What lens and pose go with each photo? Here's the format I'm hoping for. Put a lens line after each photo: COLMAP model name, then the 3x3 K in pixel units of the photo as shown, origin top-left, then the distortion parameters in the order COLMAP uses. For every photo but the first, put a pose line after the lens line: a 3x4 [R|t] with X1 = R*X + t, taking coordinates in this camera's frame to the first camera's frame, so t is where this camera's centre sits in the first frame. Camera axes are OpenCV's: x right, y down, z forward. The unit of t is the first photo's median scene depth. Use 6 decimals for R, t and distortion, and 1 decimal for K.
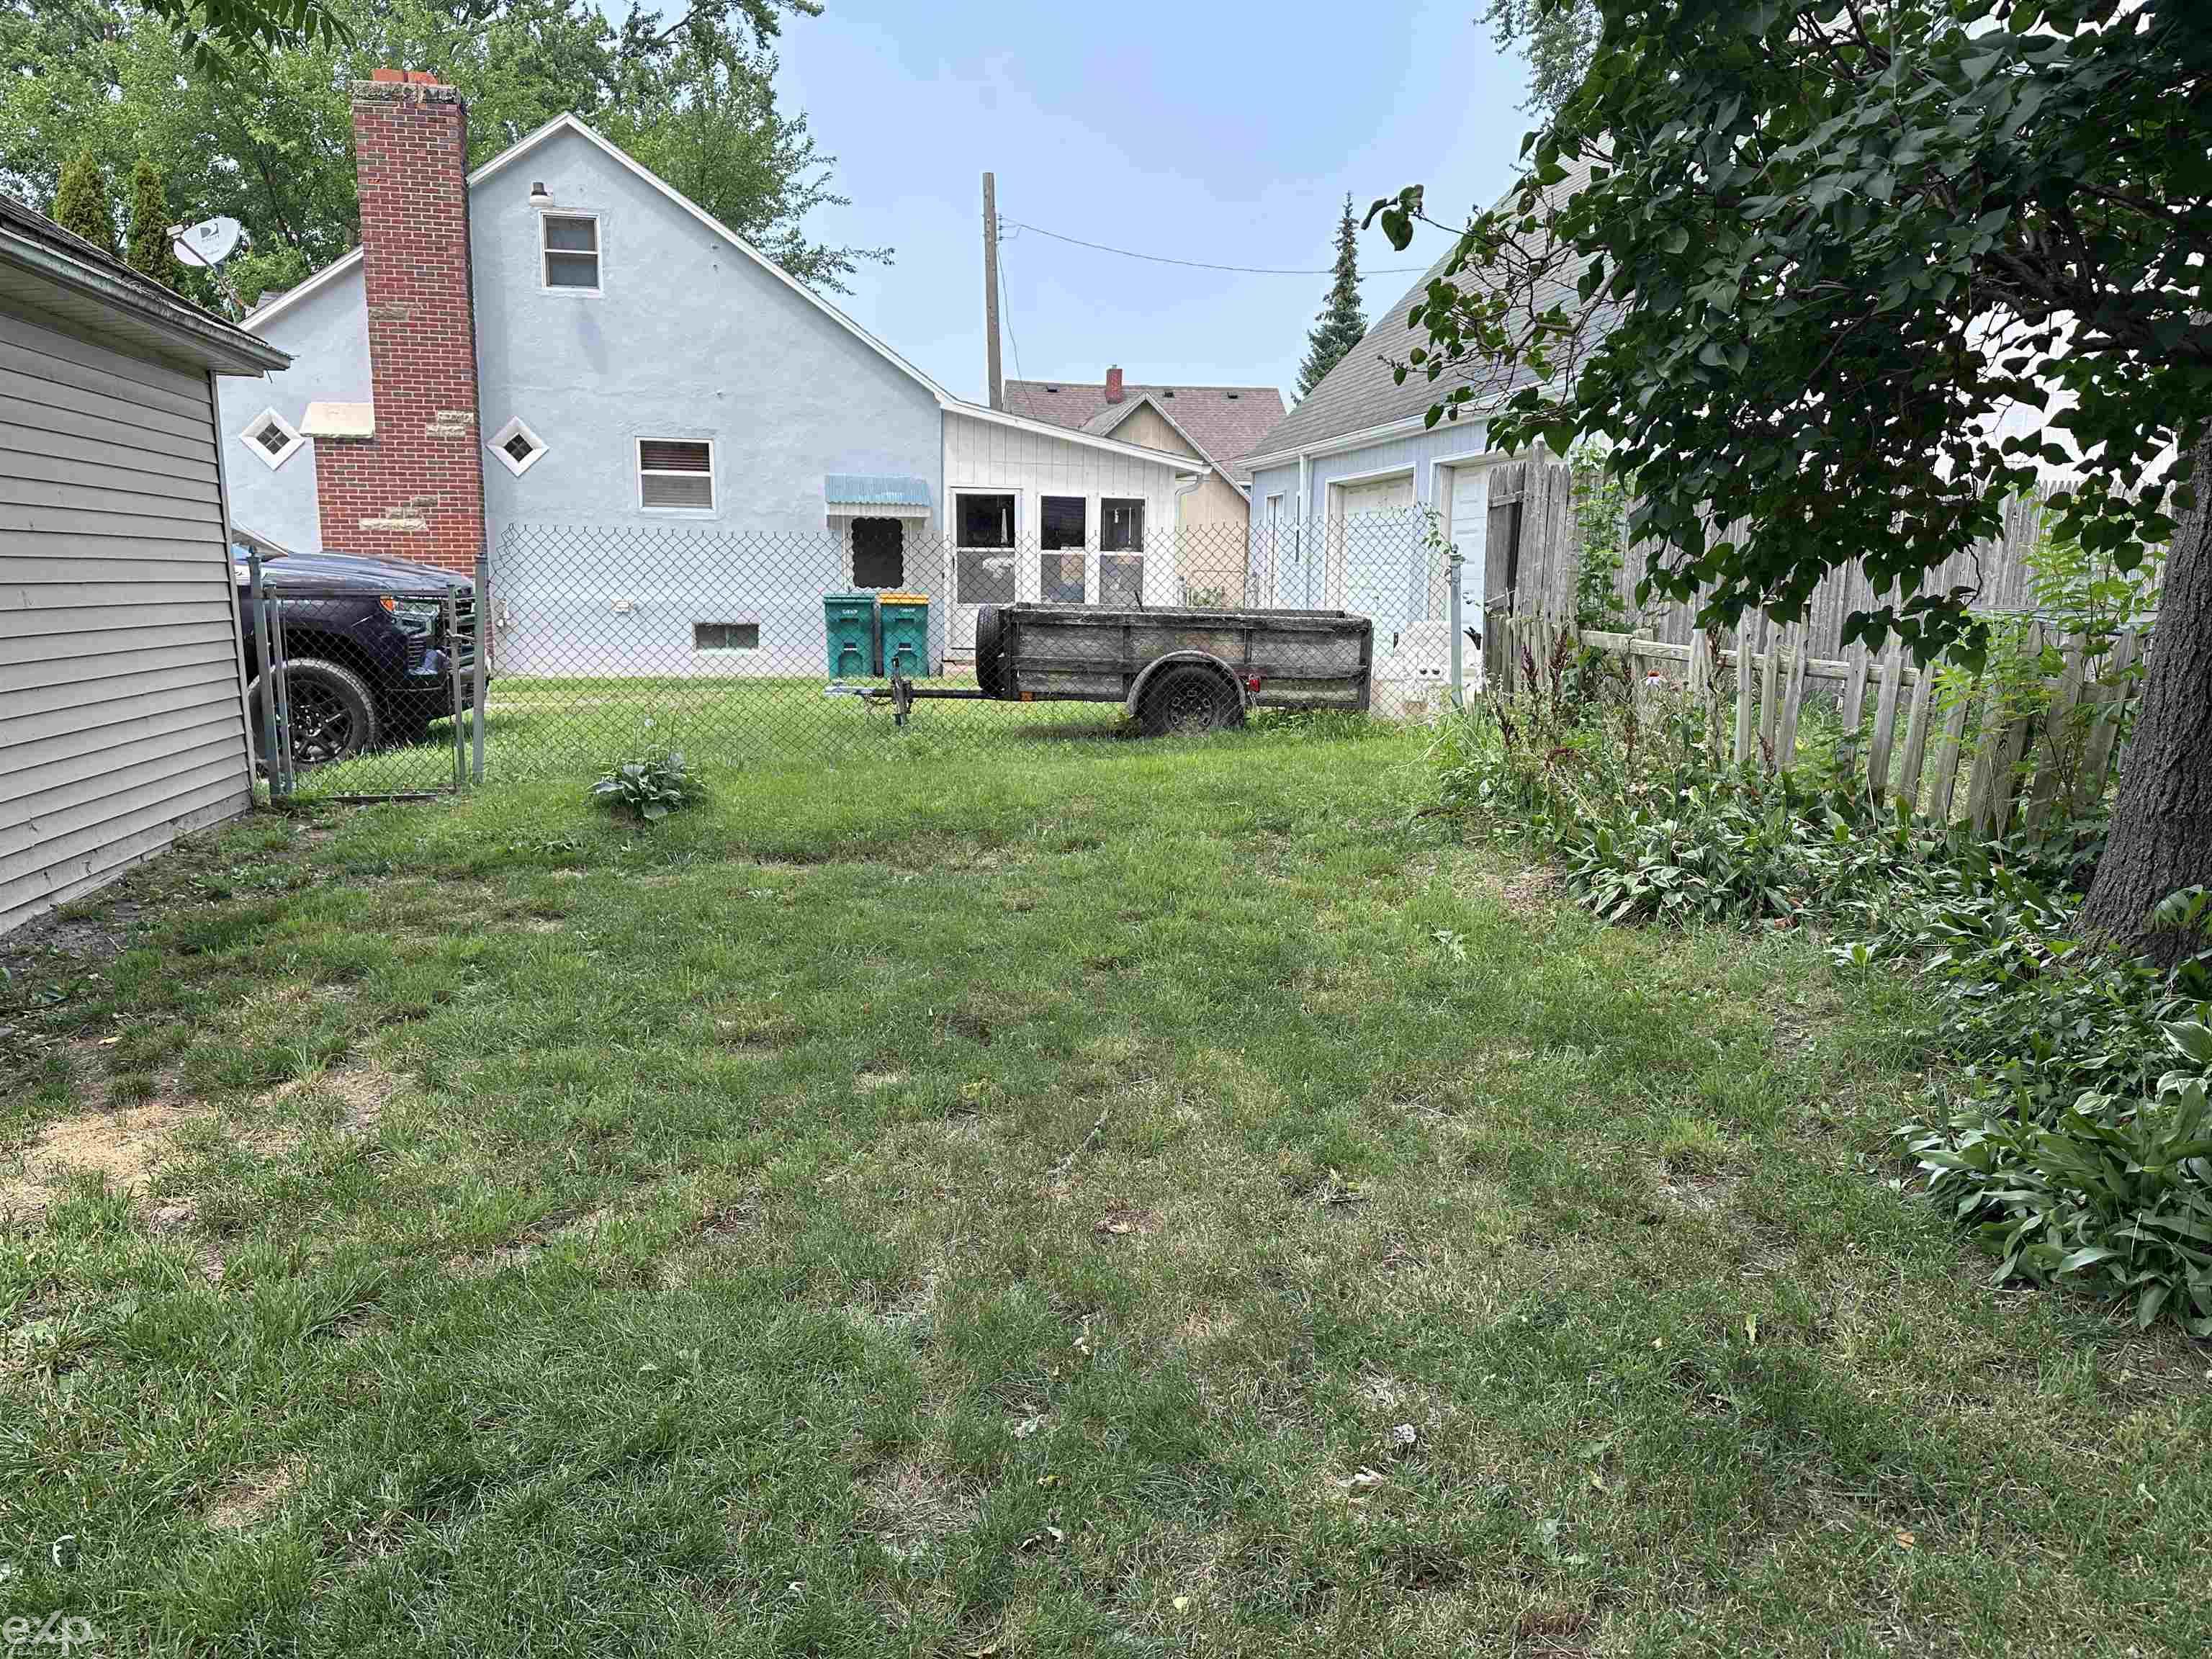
lens RADIAL K [[1550.0, 0, 1106.0], [0, 1550.0, 829.5], [0, 0, 1]] dist [0.176540, -0.340290]
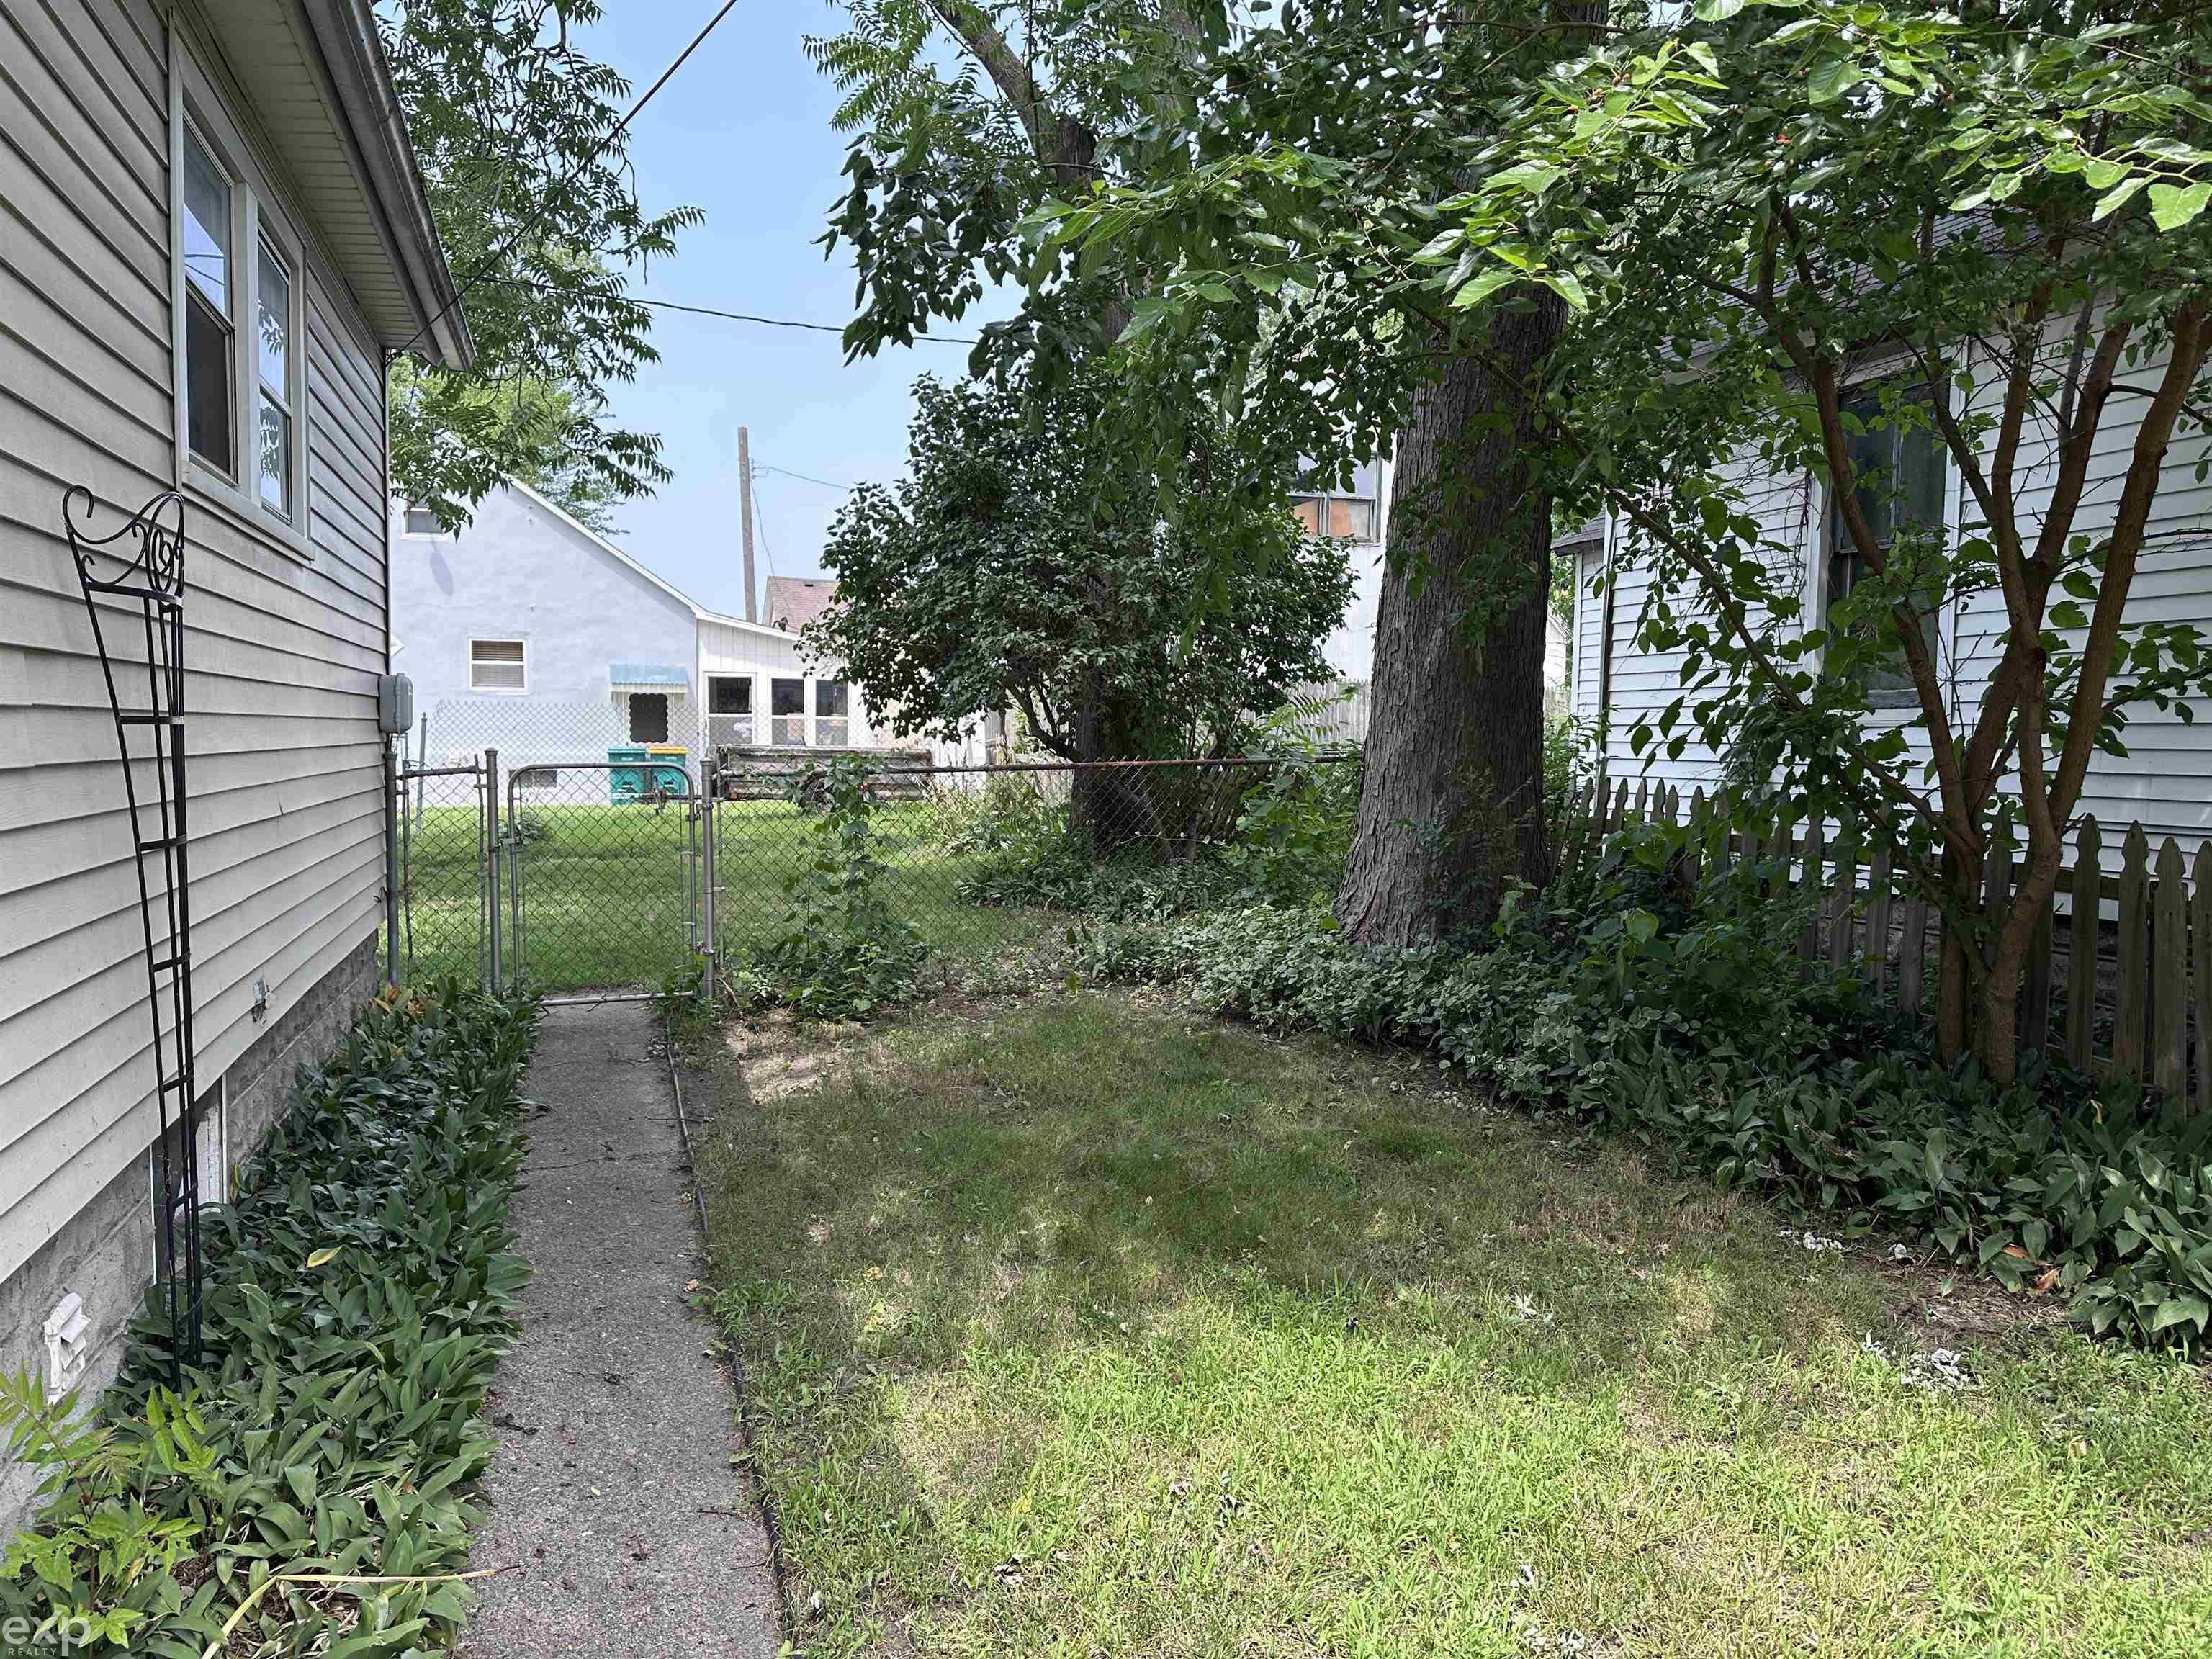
lens RADIAL K [[1550.0, 0, 1106.0], [0, 1550.0, 829.5], [0, 0, 1]] dist [0.176540, -0.340290]
pose [[0.991103, -0.013560, 0.132401, 0.070753], [0.027442, 0.994241, -0.103593, 0.077532], [-0.130234, 0.106305, 0.985768, -0.420108]]
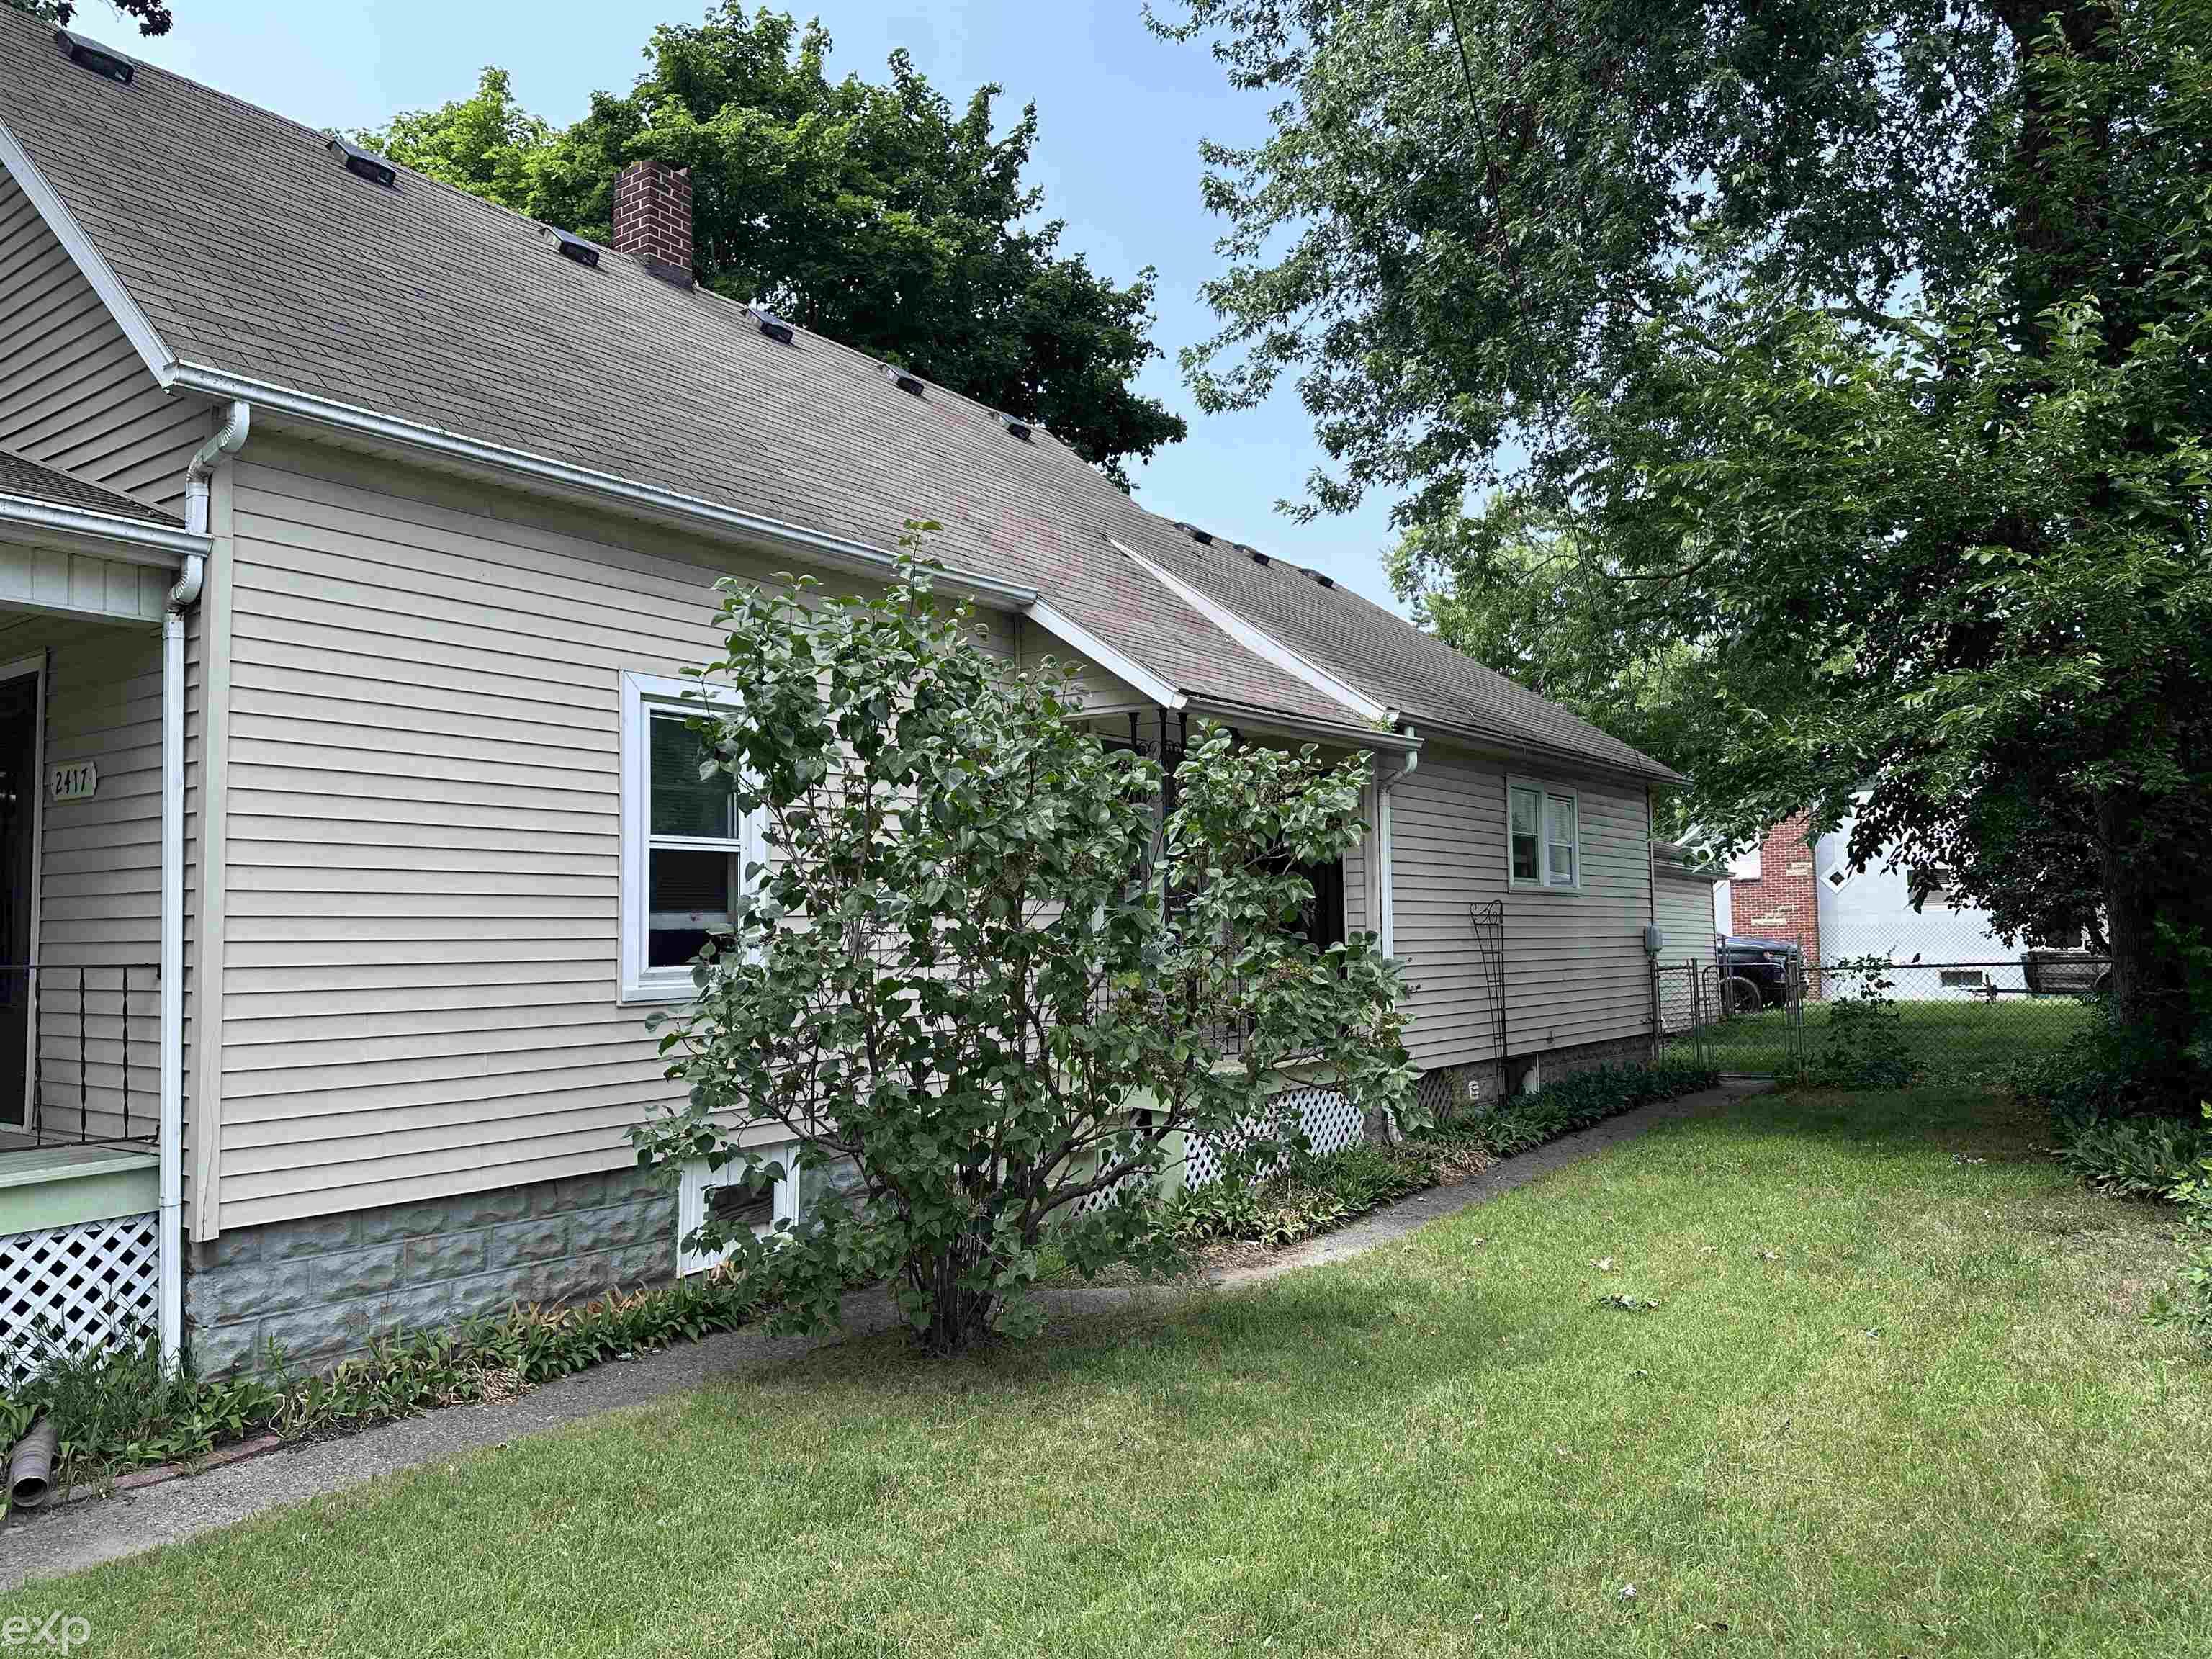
lens RADIAL K [[1550.0, 0, 1106.0], [0, 1550.0, 829.5], [0, 0, 1]] dist [0.176540, -0.340290]
pose [[0.687669, -0.075225, -0.722117, 0.368926], [-0.098081, 0.975874, -0.195062, 0.142411], [0.719369, 0.204964, 0.663700, -0.824144]]
